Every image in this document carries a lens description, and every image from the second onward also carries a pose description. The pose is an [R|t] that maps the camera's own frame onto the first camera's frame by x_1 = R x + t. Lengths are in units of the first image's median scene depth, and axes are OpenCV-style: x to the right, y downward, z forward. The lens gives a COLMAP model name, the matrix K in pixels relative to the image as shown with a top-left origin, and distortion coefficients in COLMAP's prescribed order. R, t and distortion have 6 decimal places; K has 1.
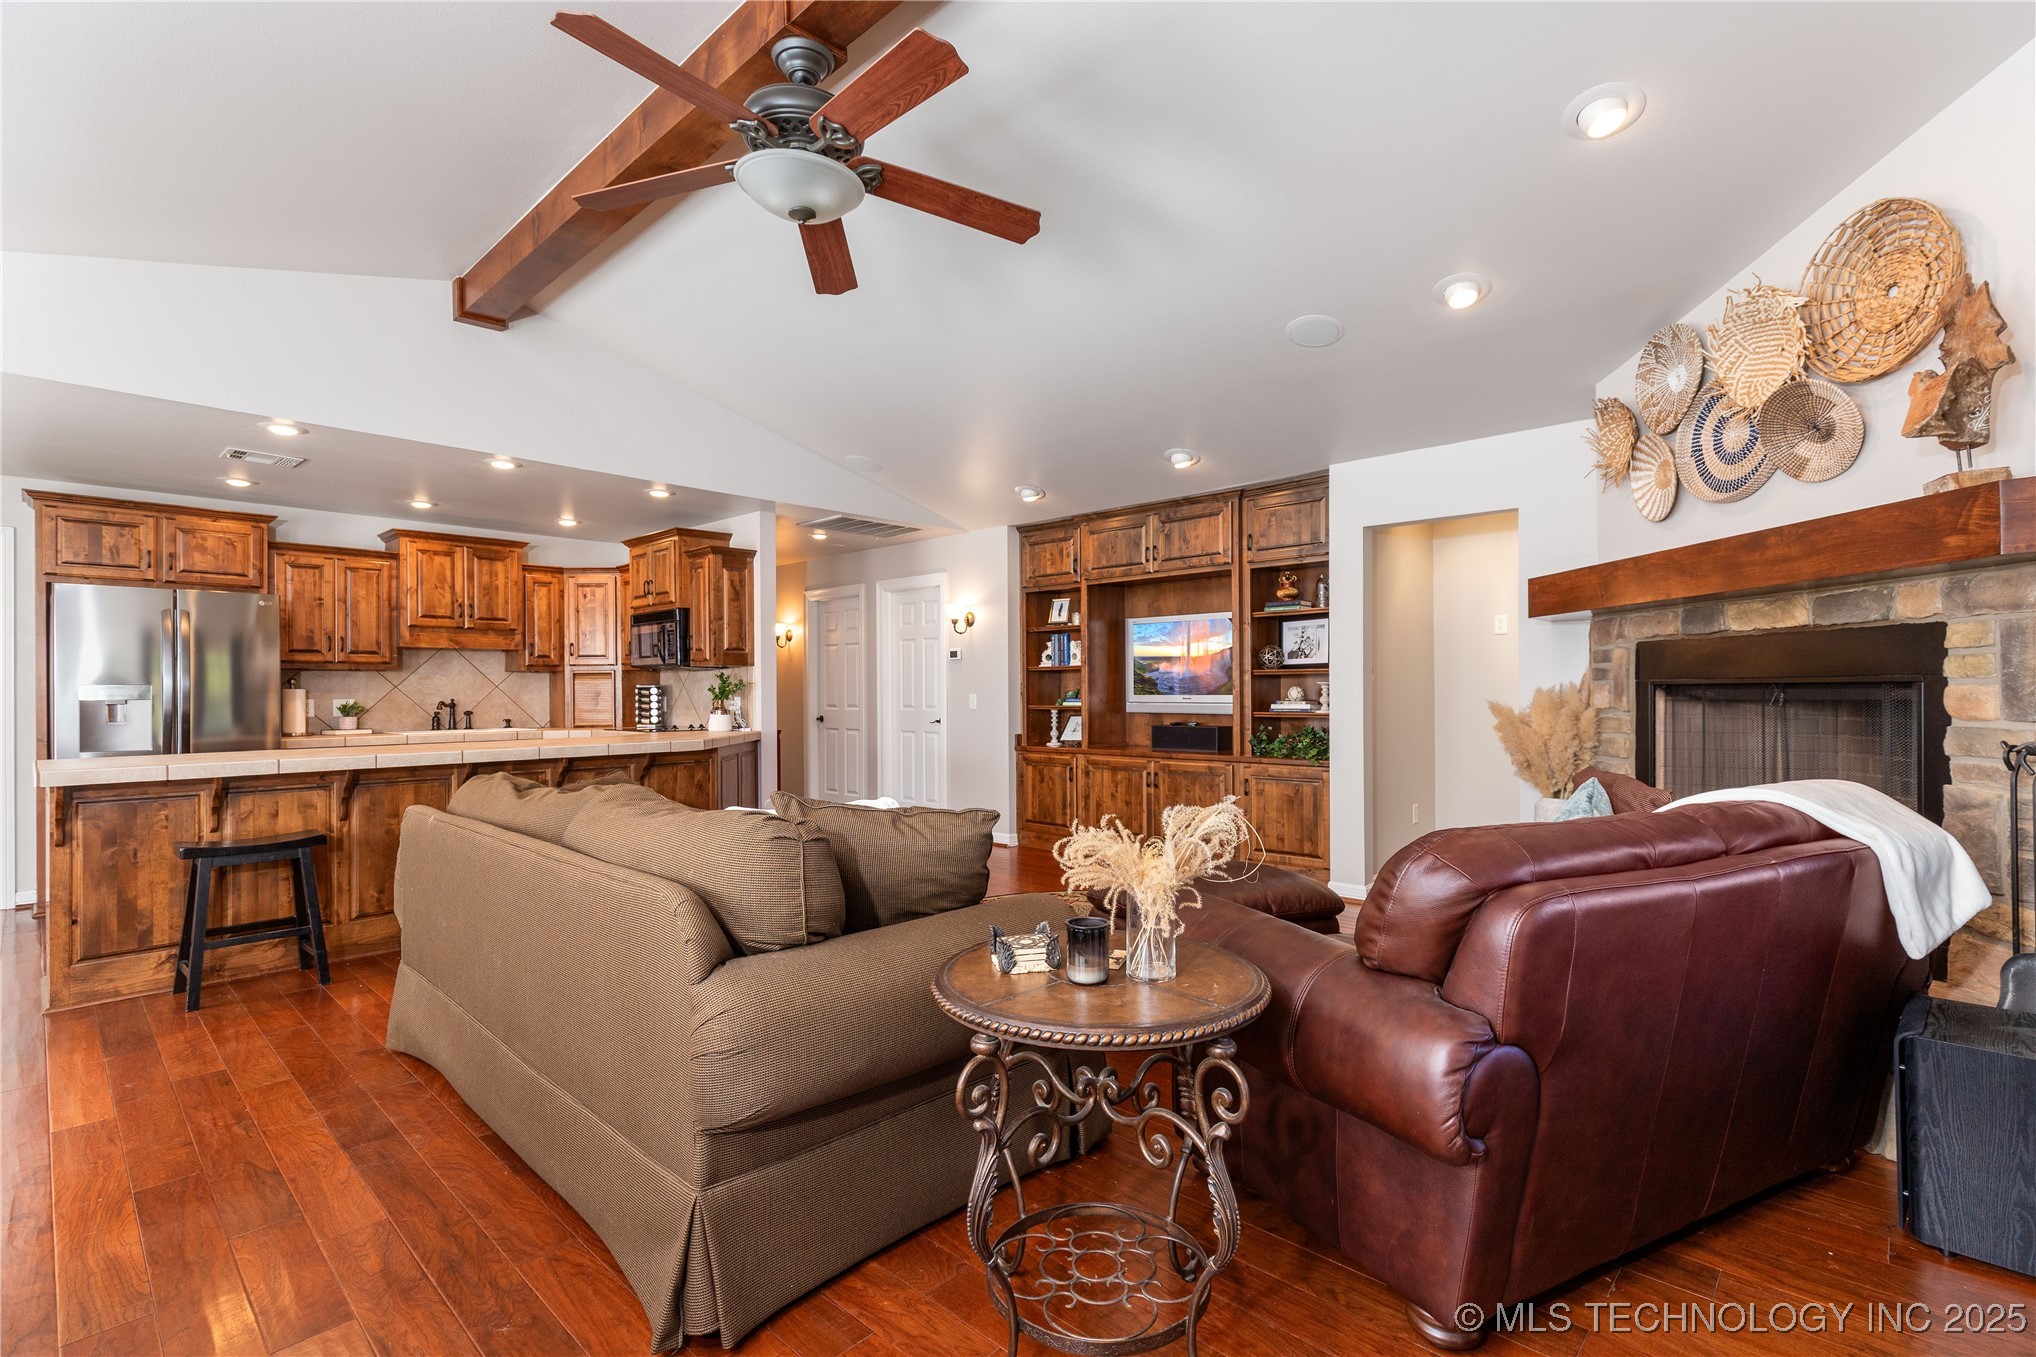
lens RADIAL K [[926.2, 0, 1029.9], [0, 926.2, 680.6], [0, 0, 1]] dist [0.003471, 0.001175]
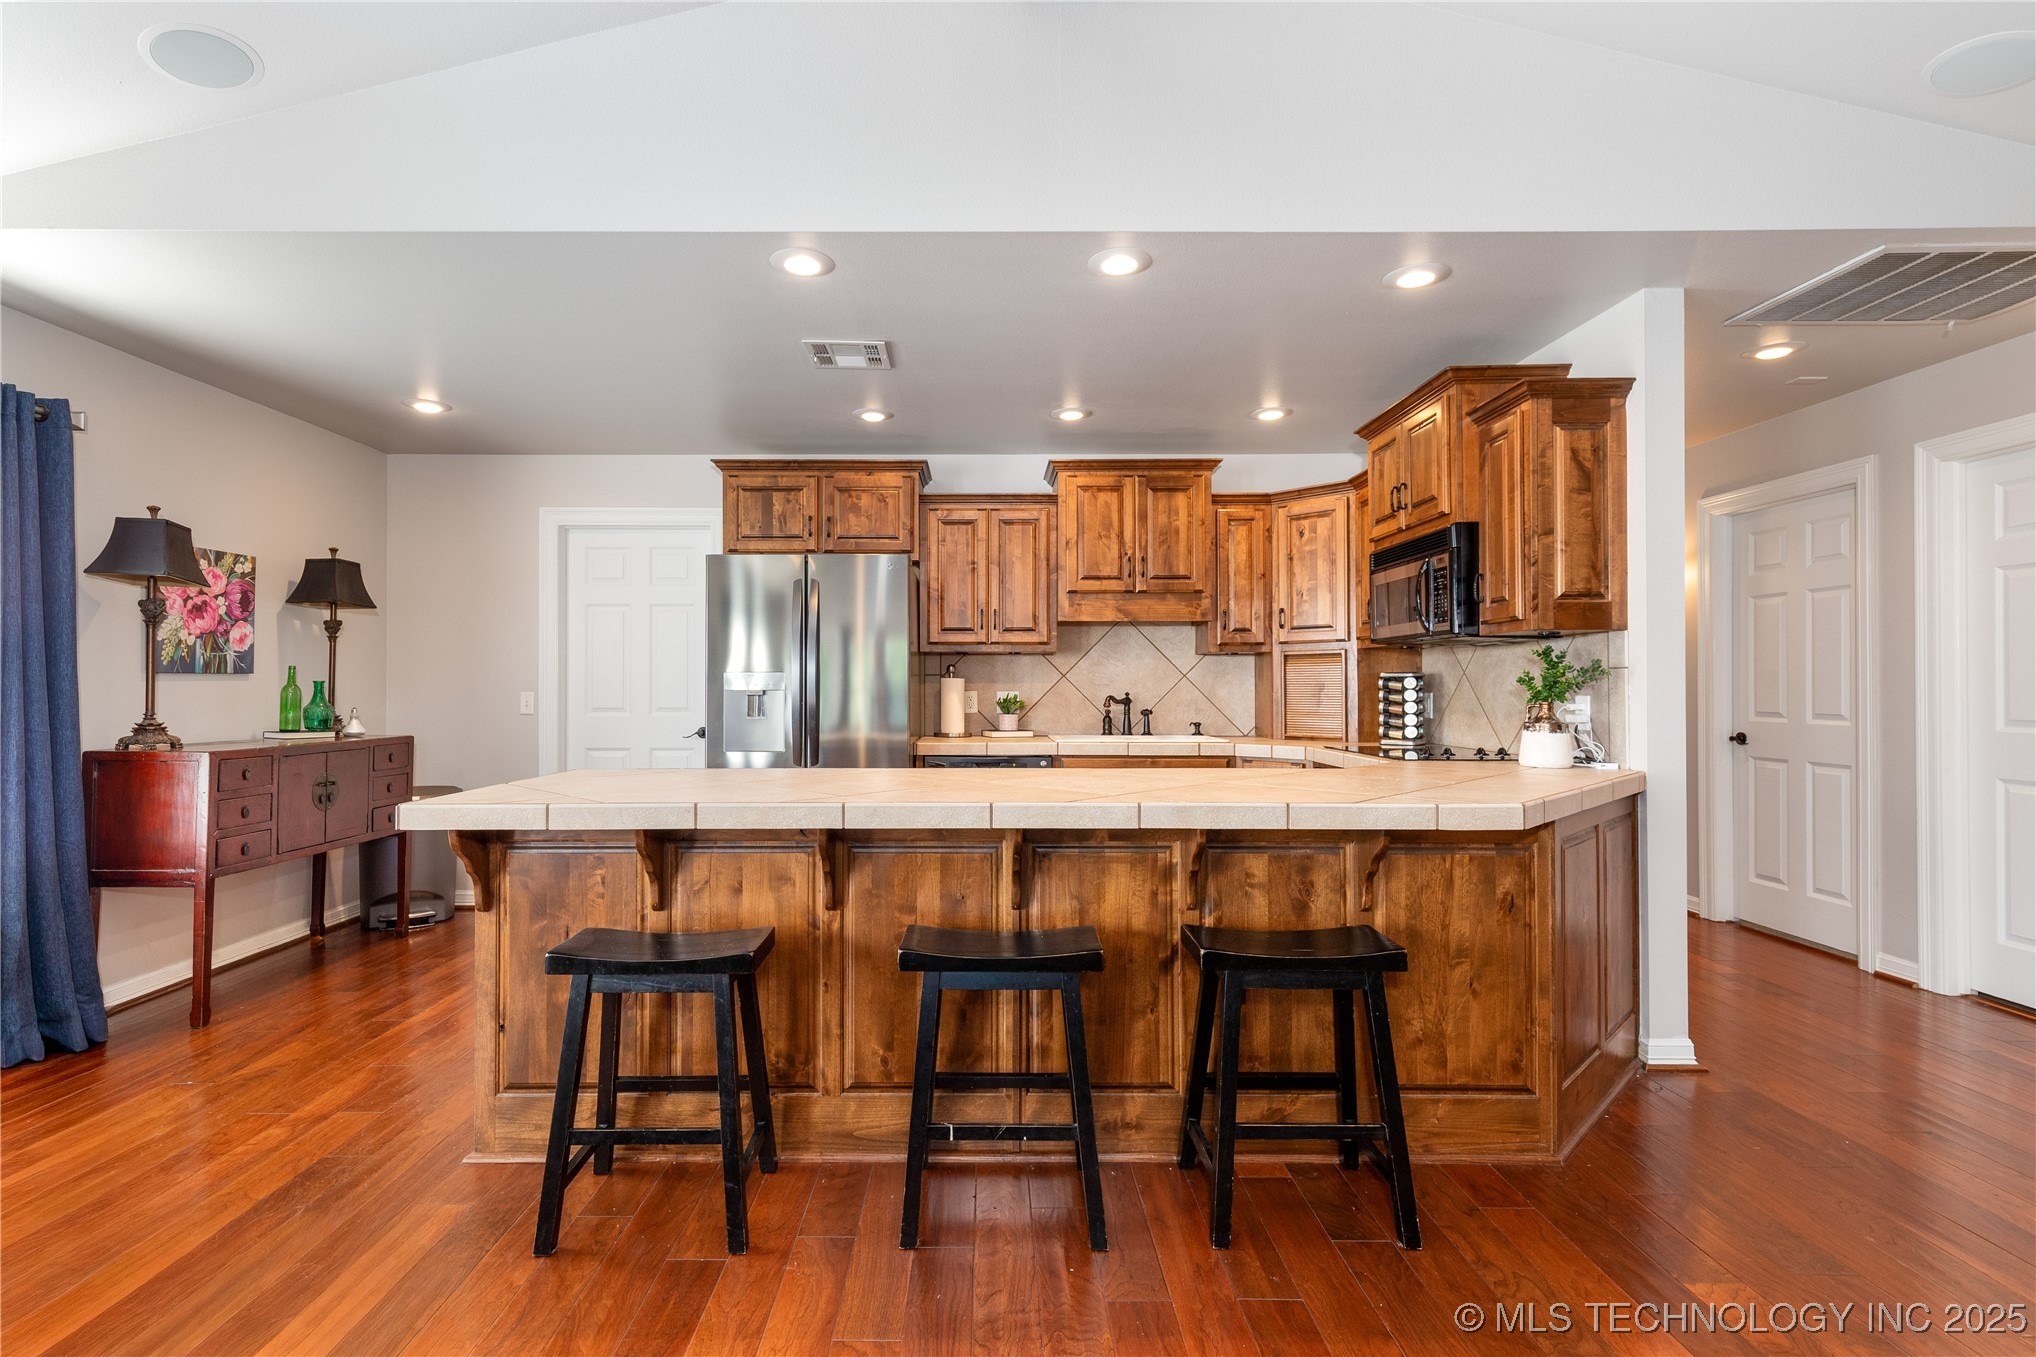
lens RADIAL K [[926.2, 0, 983.4], [0, 926.2, 682.9], [0, 0, 1]] dist [0.003471, 0.001175]
pose [[0.676386, 0.005965, -0.736523, -0.175519], [0.002211, 0.999946, 0.010128, 0.005127], [0.736544, -0.008479, 0.676337, 0.454533]]
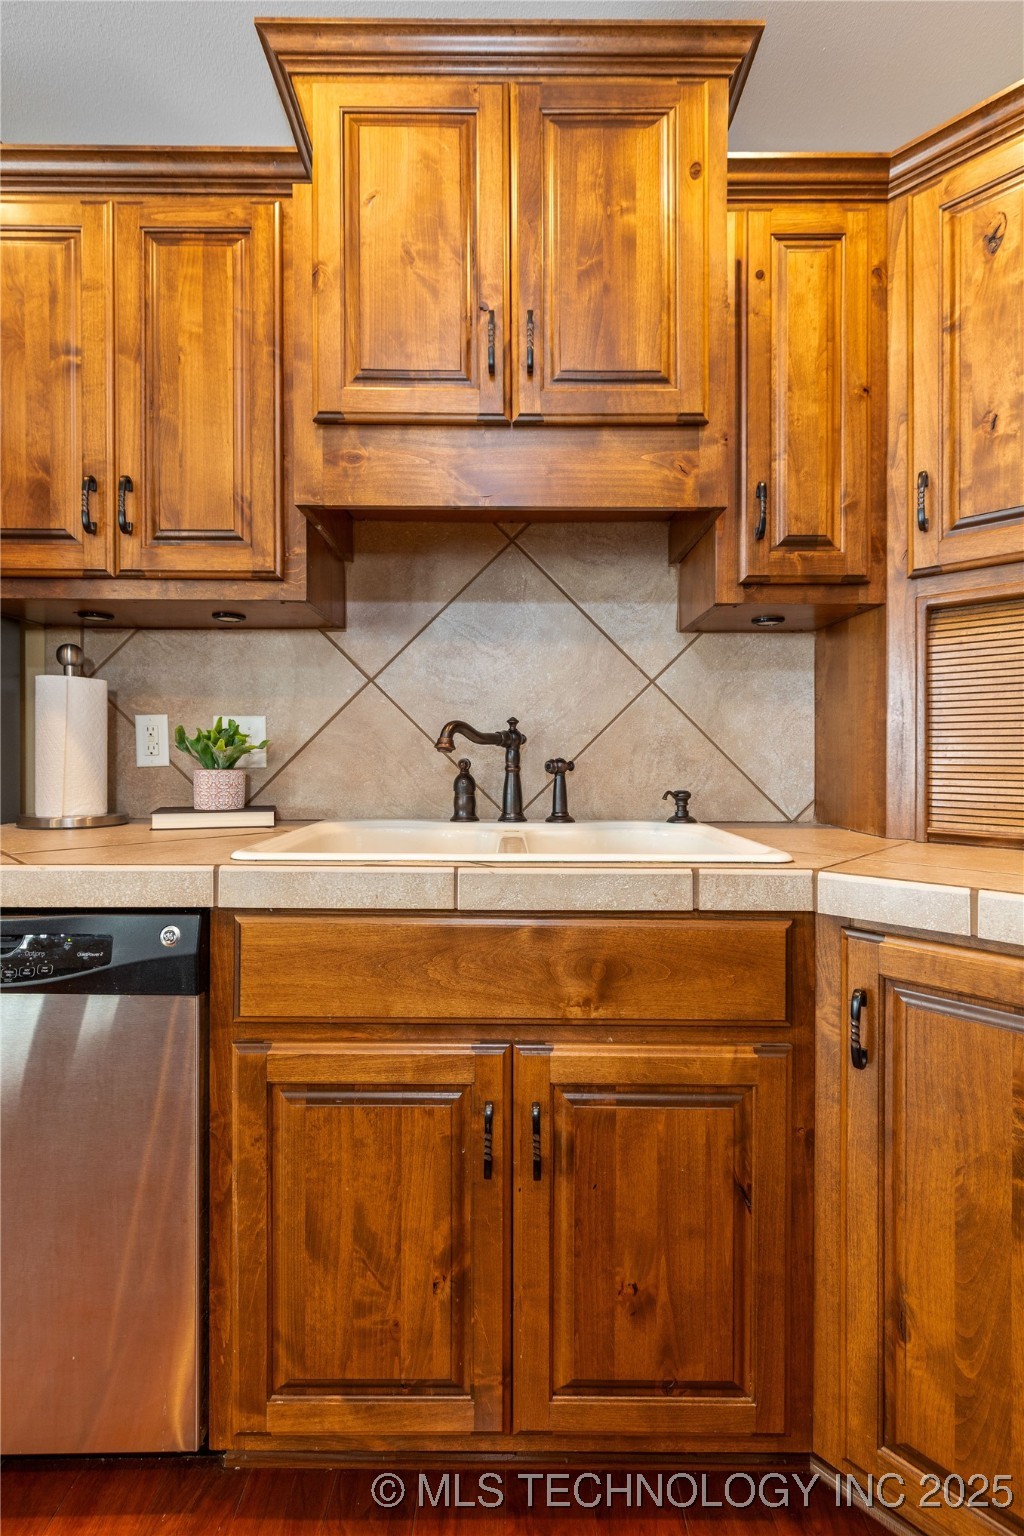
lens RADIAL K [[698.7, 0, 518.2], [0, 698.7, 756.8], [0, 0, 1]] dist [0.003471, 0.001175]
pose [[0.682806, 0.018887, -0.730356, -0.486904], [-0.002669, 0.999724, 0.023357, 0.028966], [0.730595, -0.013999, 0.682667, 0.903364]]
